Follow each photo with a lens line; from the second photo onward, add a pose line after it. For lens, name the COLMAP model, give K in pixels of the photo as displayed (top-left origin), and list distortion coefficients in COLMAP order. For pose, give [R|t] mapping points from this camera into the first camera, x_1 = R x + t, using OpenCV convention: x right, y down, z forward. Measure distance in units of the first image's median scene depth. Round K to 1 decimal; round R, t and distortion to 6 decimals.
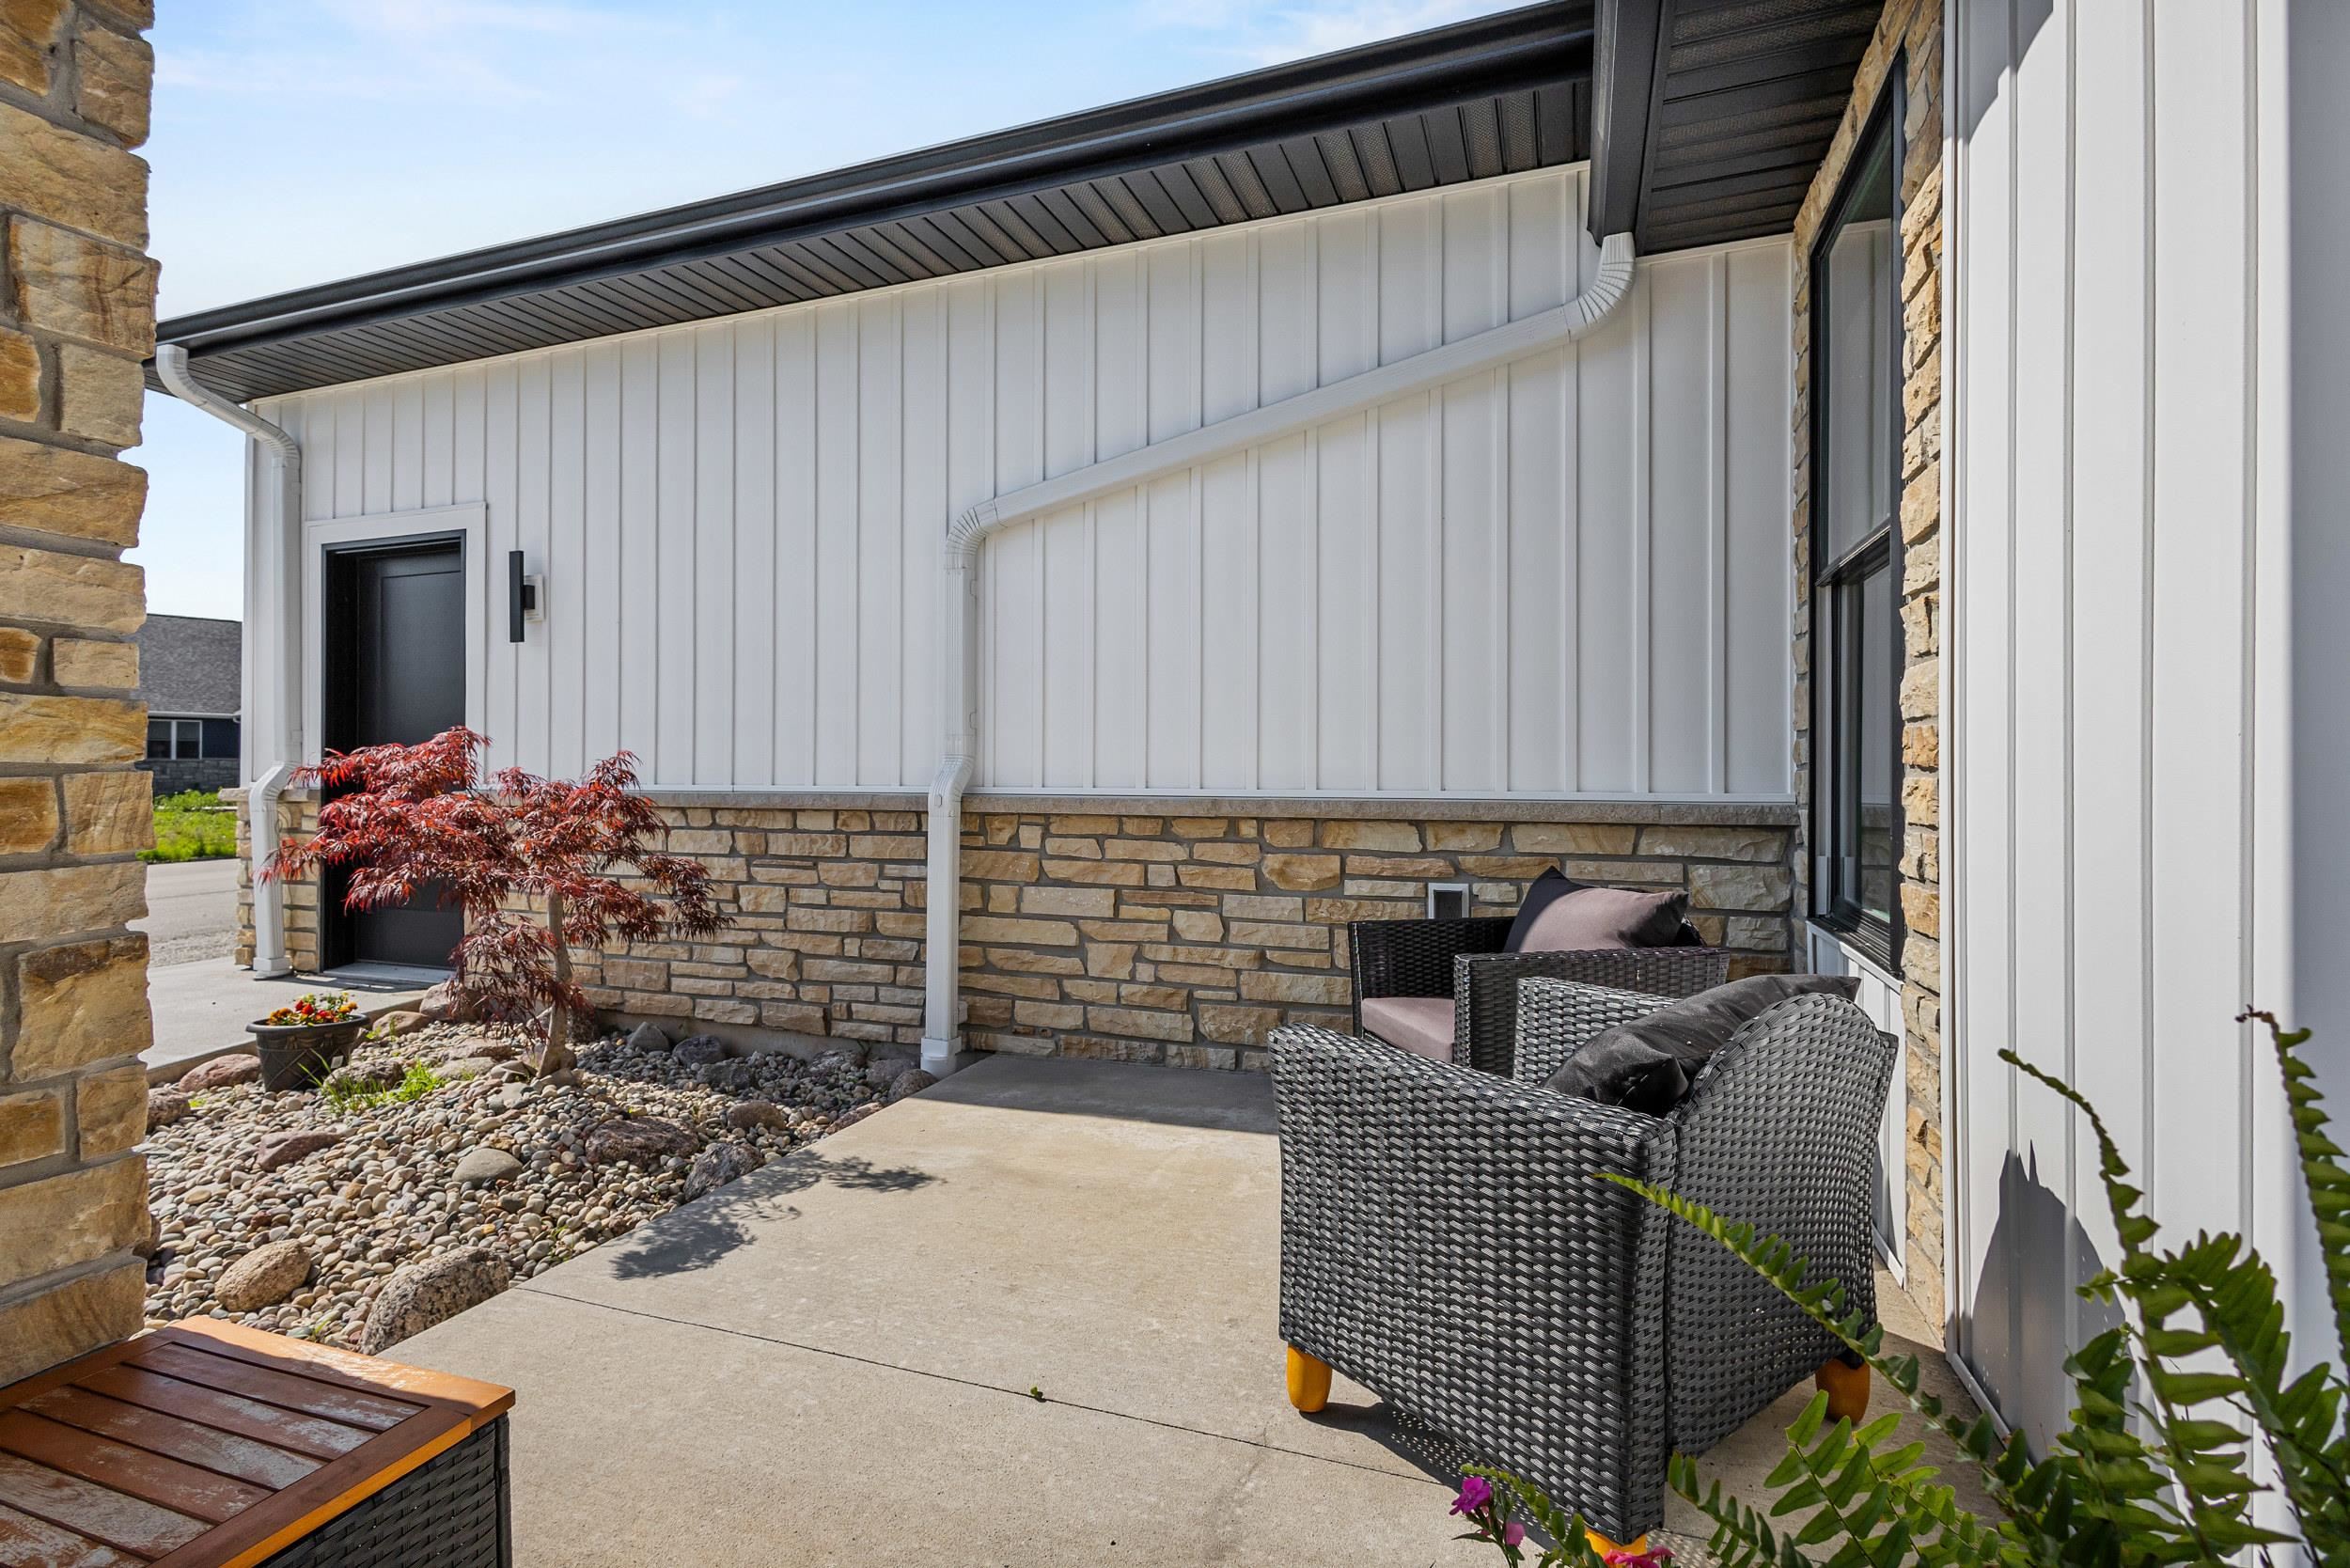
lens RADIAL K [[1087.5, 0, 1174.7], [0, 1087.5, 768.8], [0, 0, 1]] dist [0.011523, -0.002870]
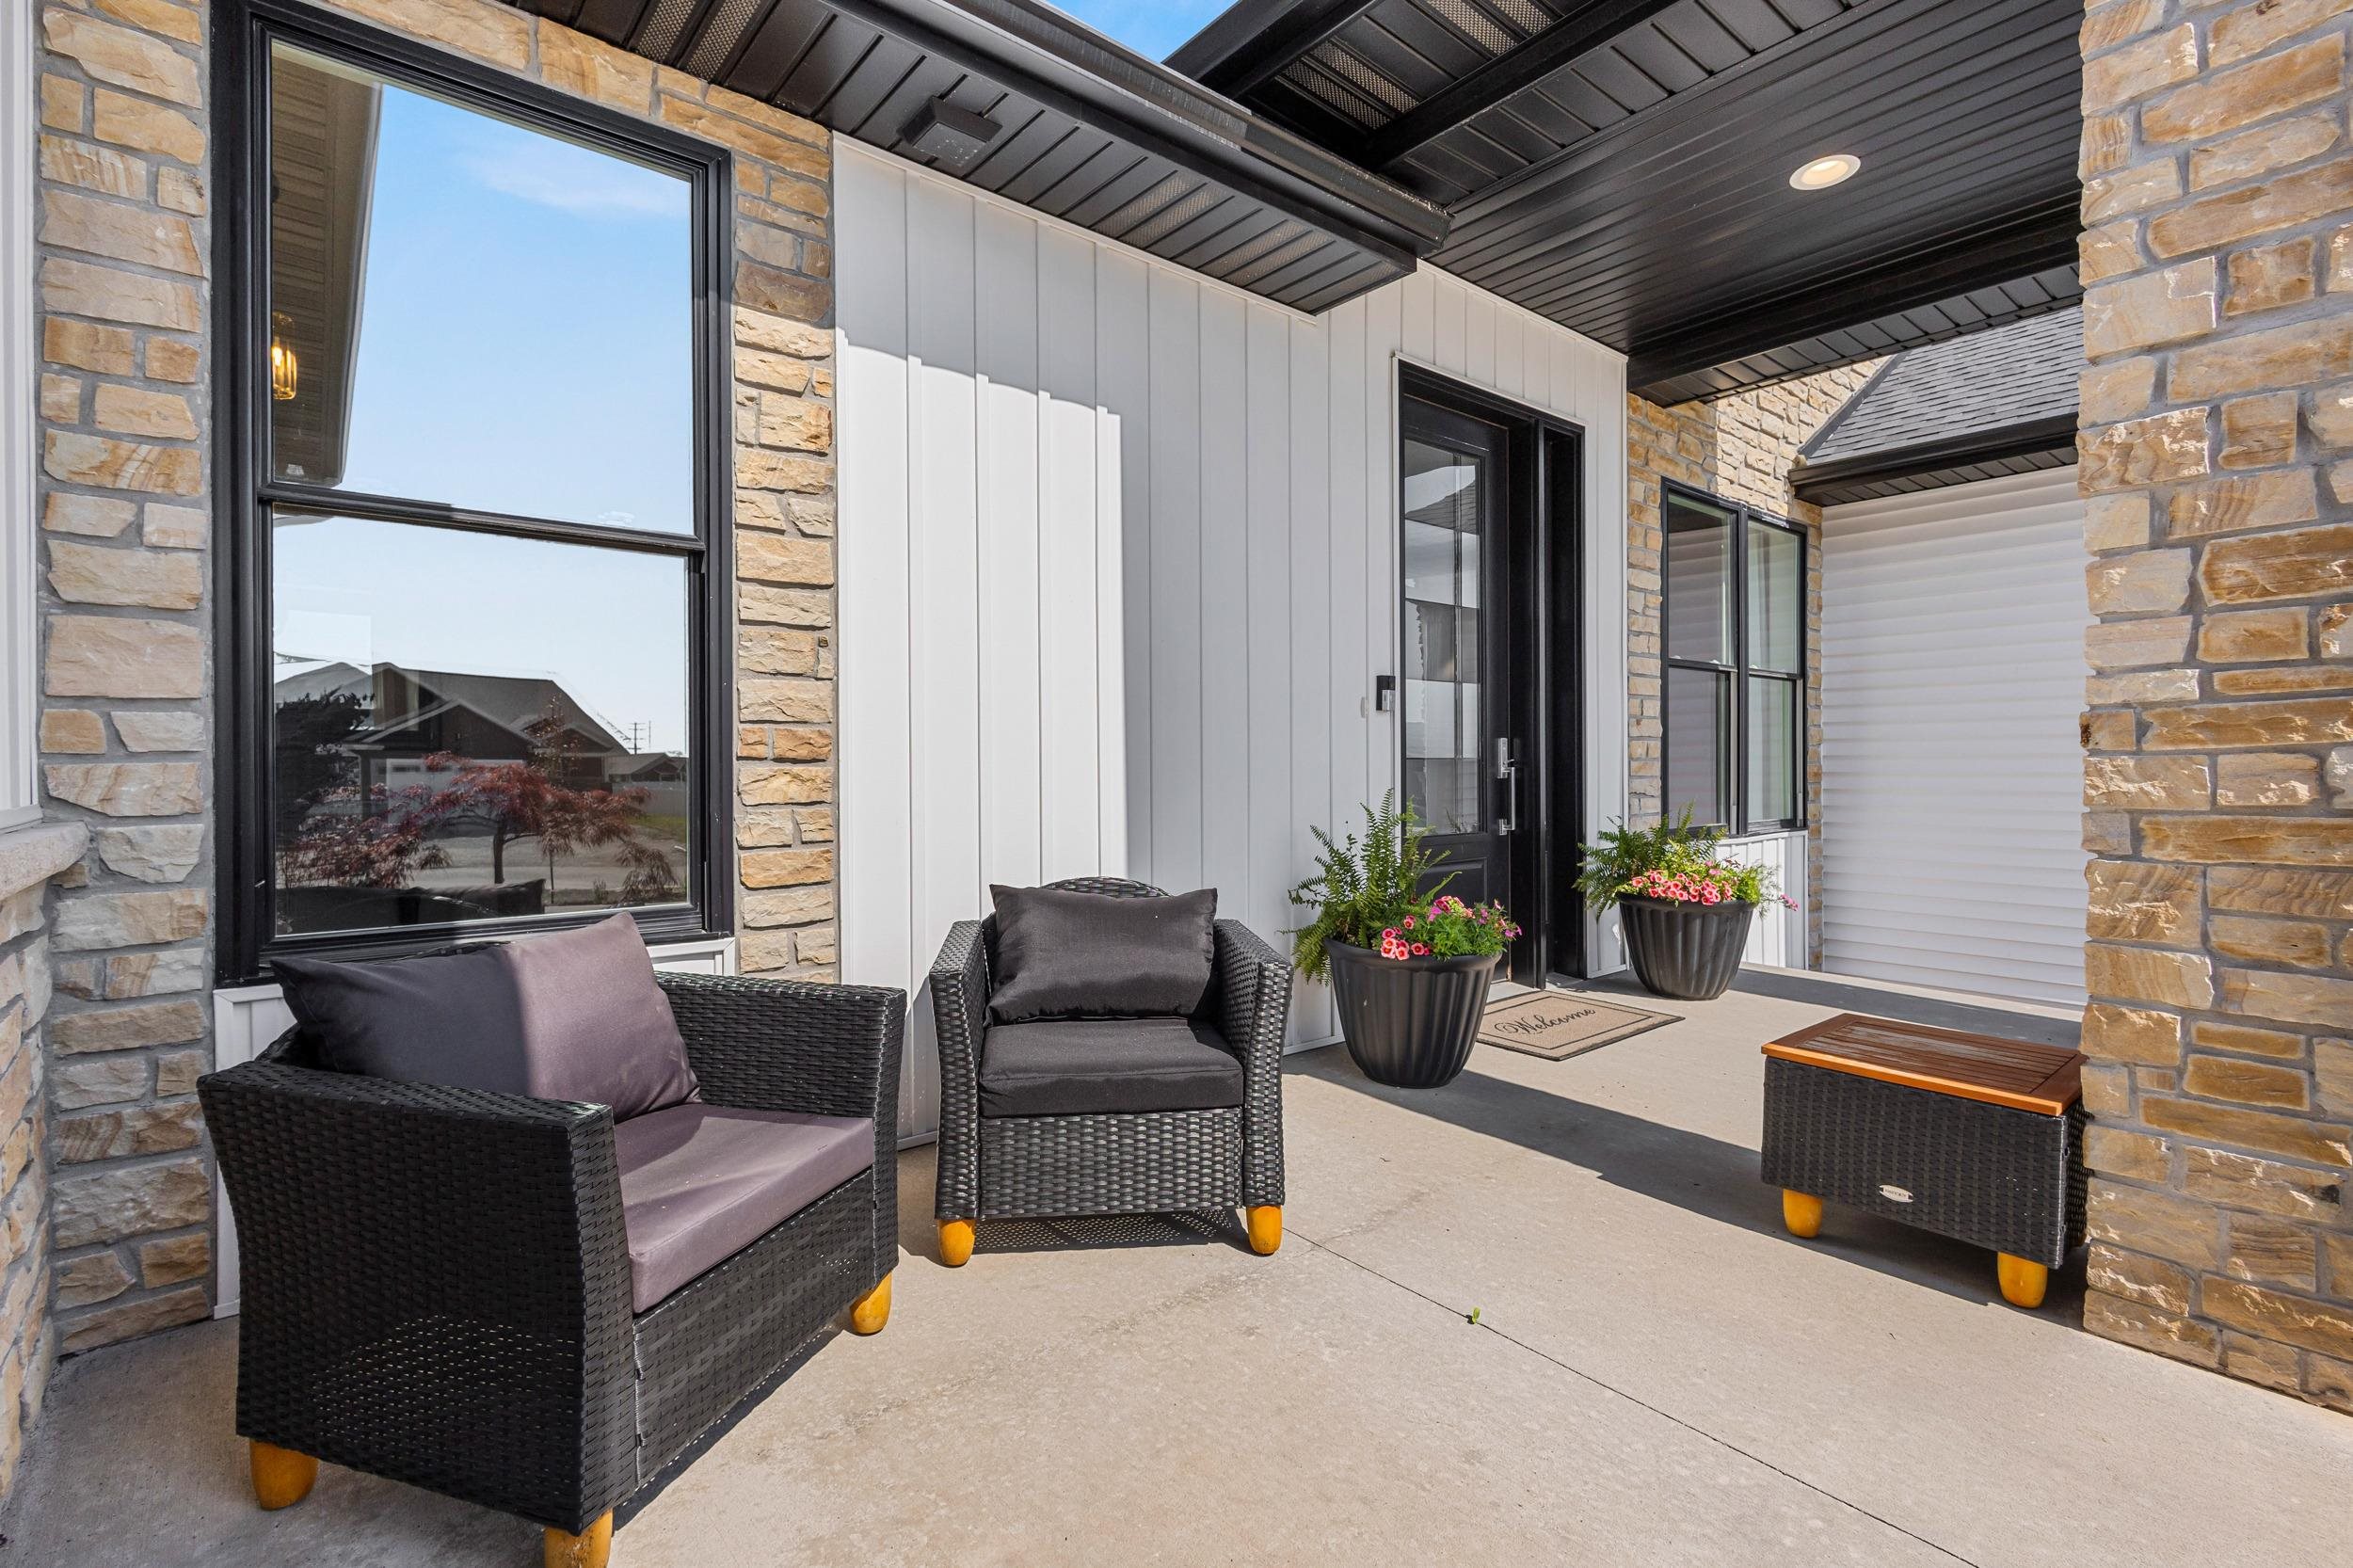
lens RADIAL K [[1088.9, 0, 1167.5], [0, 1088.9, 769.5], [0, 0, 1]] dist [0.011523, -0.002870]
pose [[-0.863768, 0.003267, 0.503879, -0.208514], [0.005047, 0.999985, 0.002167, 0.005883], [-0.503865, 0.004415, -0.863771, 1.051117]]
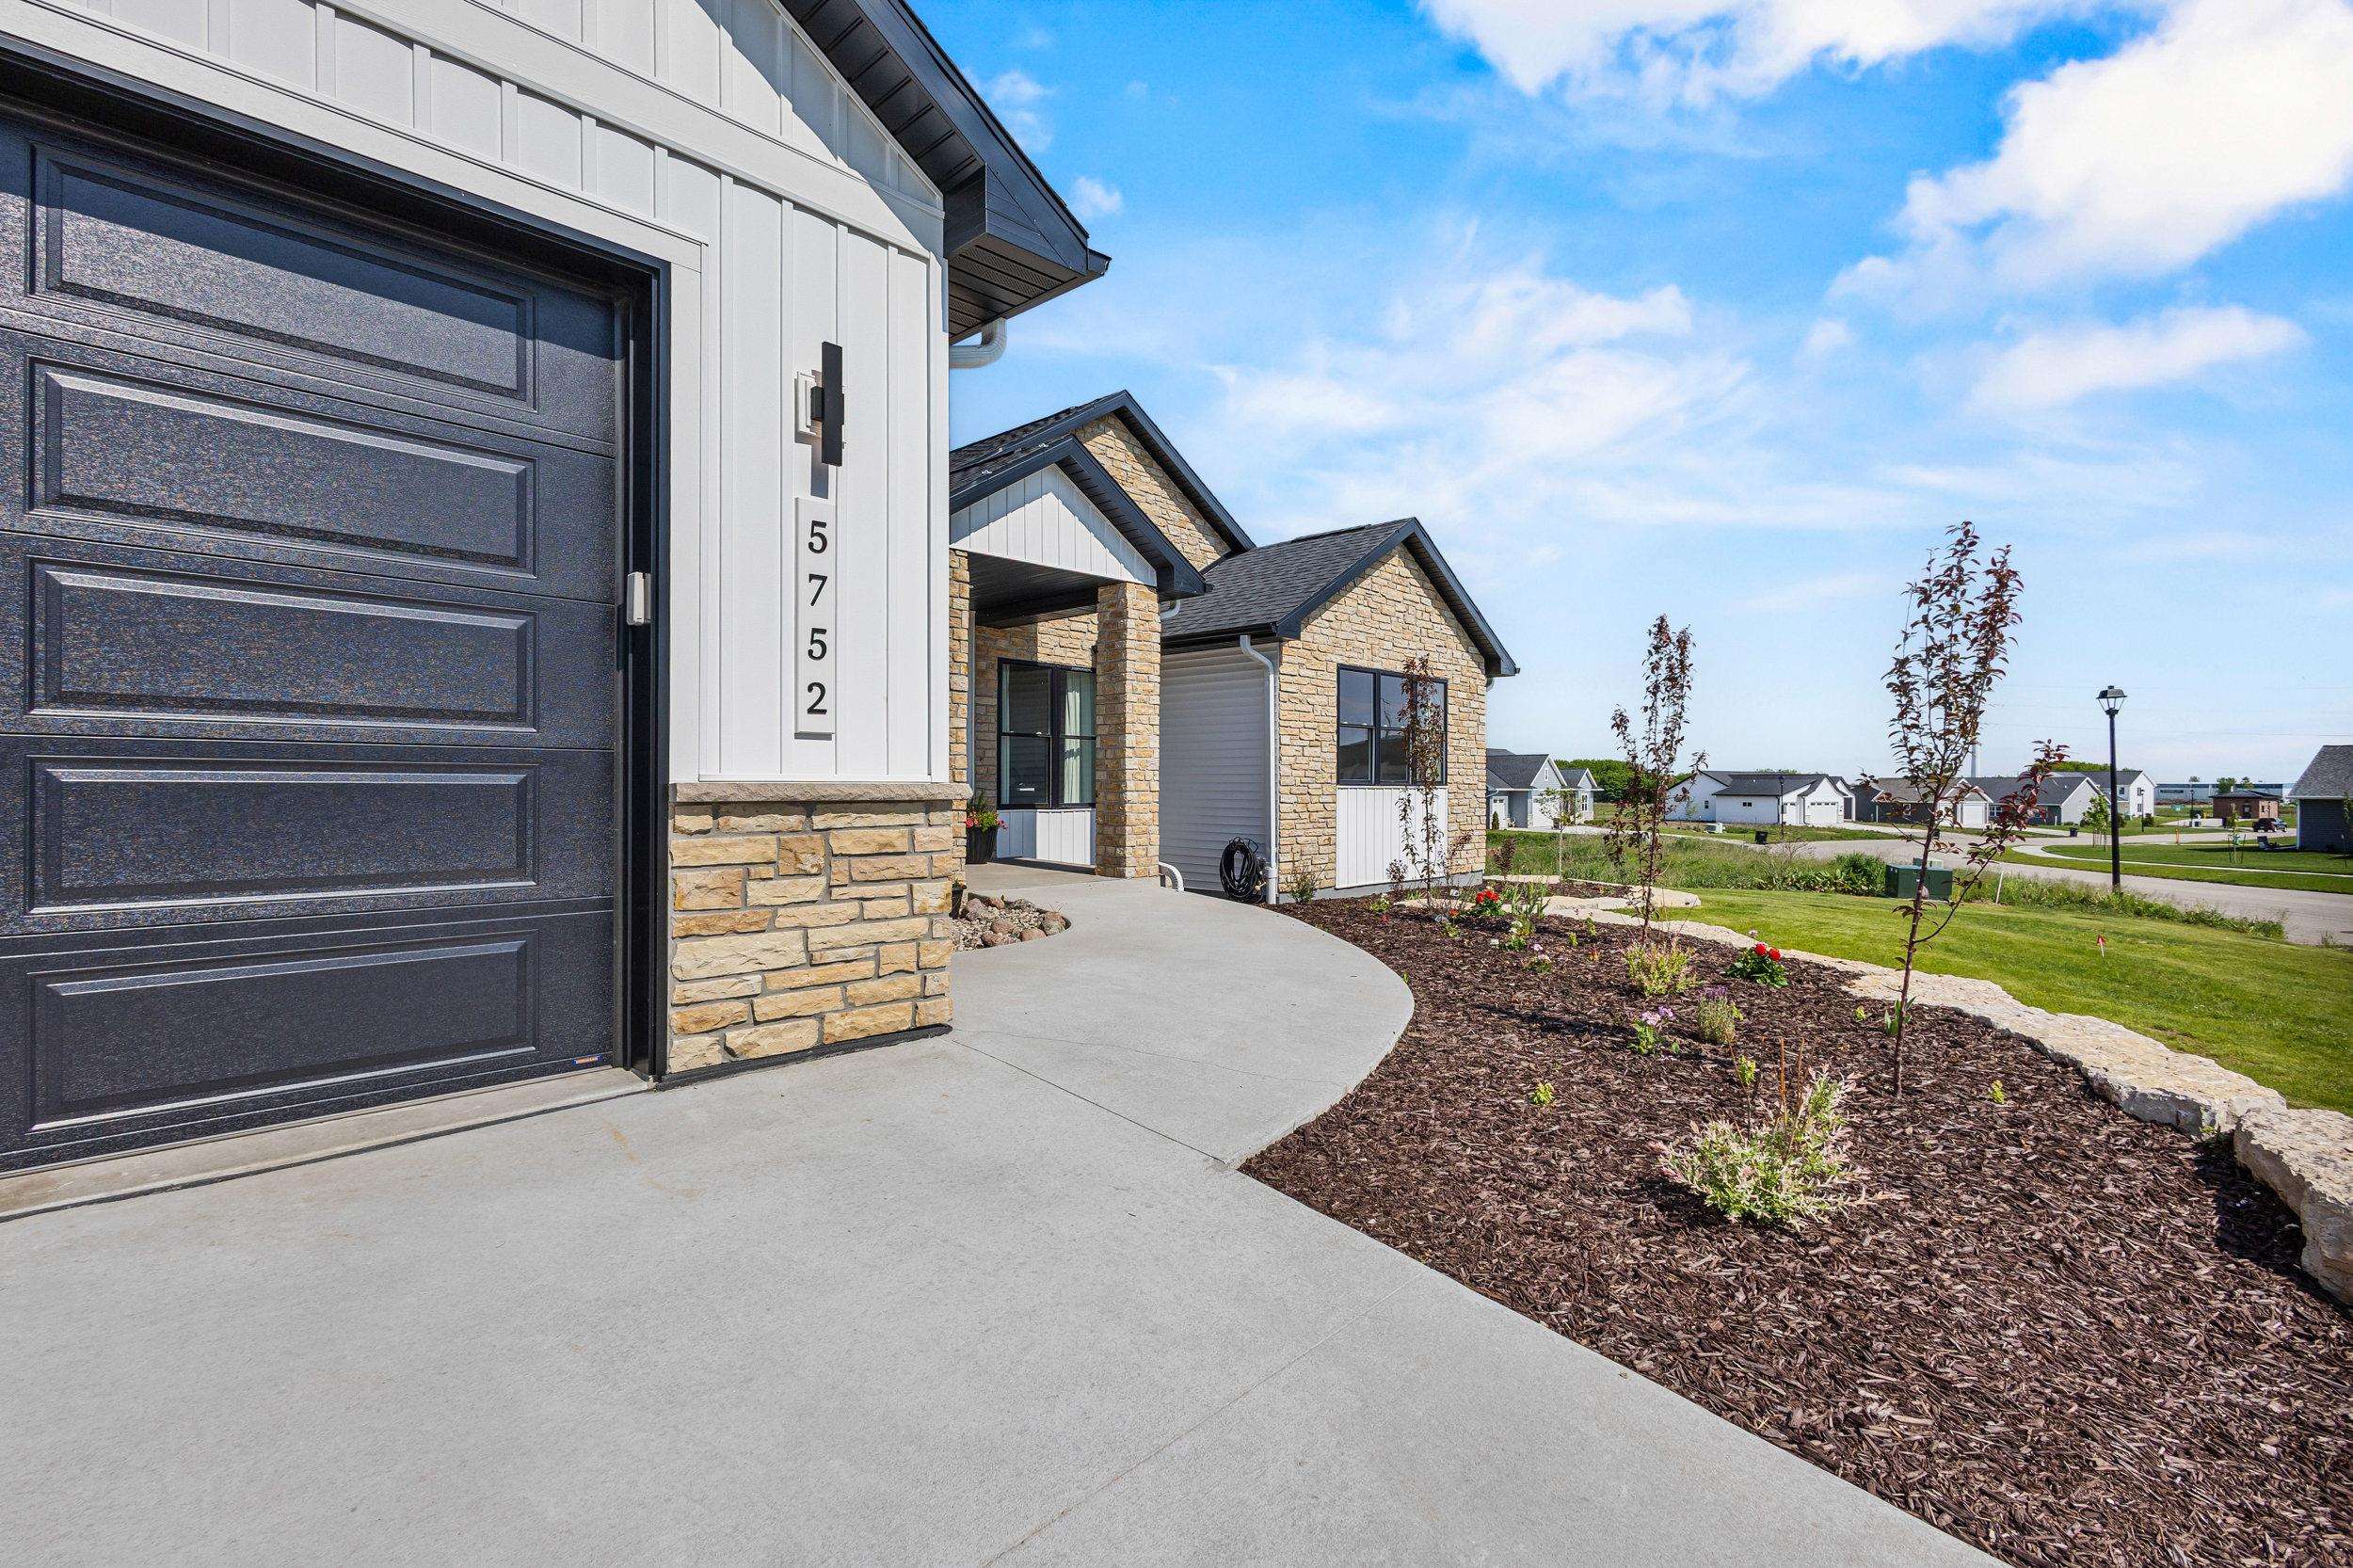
lens RADIAL K [[1088.9, 0, 1178.5], [0, 1088.9, 786.7], [0, 0, 1]] dist [0.011523, -0.002870]
pose [[-0.921745, -0.005978, 0.387750, -1.997397], [-0.005137, 0.999982, 0.003208, 0.025370], [-0.387762, 0.000965, -0.921759, 2.514178]]
